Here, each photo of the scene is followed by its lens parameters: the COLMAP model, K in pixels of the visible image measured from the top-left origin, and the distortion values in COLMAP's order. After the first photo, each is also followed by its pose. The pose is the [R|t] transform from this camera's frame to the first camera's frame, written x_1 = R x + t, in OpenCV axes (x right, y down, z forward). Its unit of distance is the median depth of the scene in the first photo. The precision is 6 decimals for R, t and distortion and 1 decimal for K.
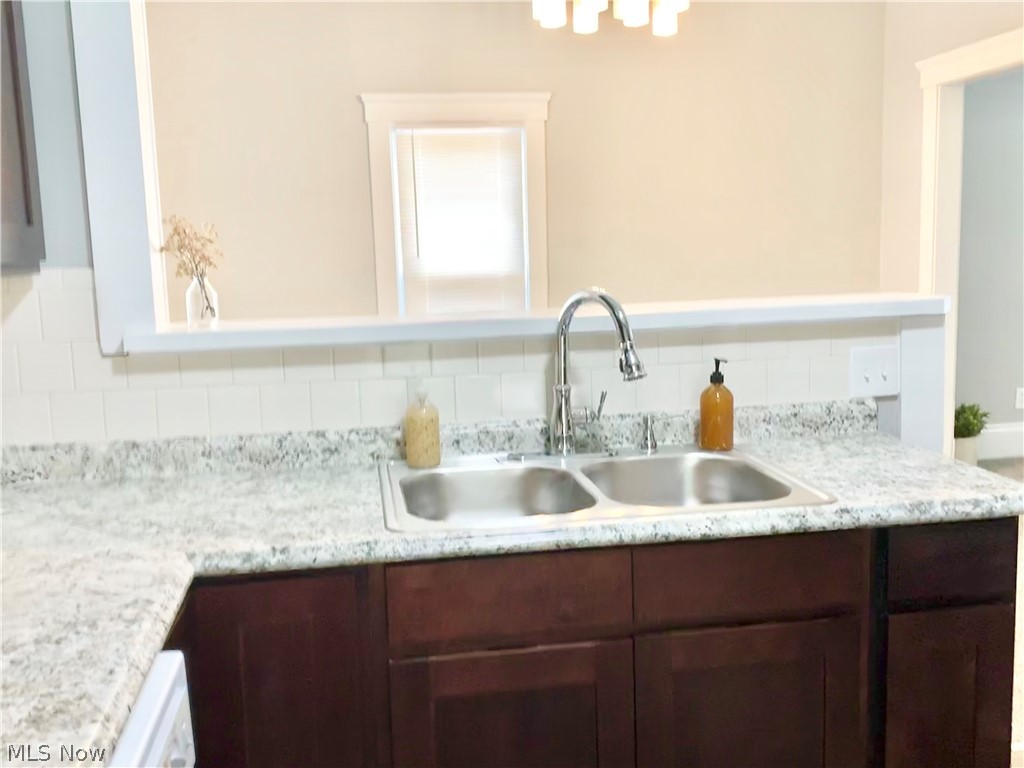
lens RADIAL K [[977.7, 0, 518.4], [0, 977.7, 387.3], [0, 0, 1]] dist [0.130777, -0.322980]
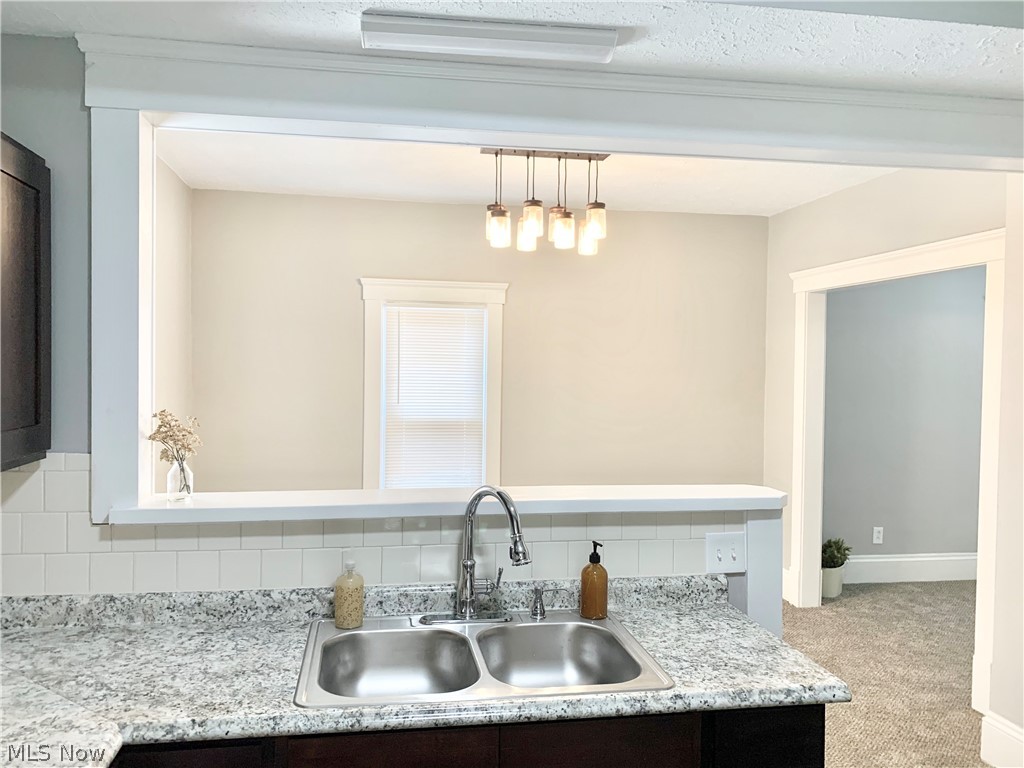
lens RADIAL K [[782.8, 0, 512.0], [0, 782.8, 384.0], [0, 0, 1]] dist [0.029028, -0.033131]
pose [[0.999020, 0.043002, 0.010473, 0.081872], [-0.041403, 0.991644, -0.122182, -0.105840], [-0.015640, 0.121628, 0.992452, 0.000987]]
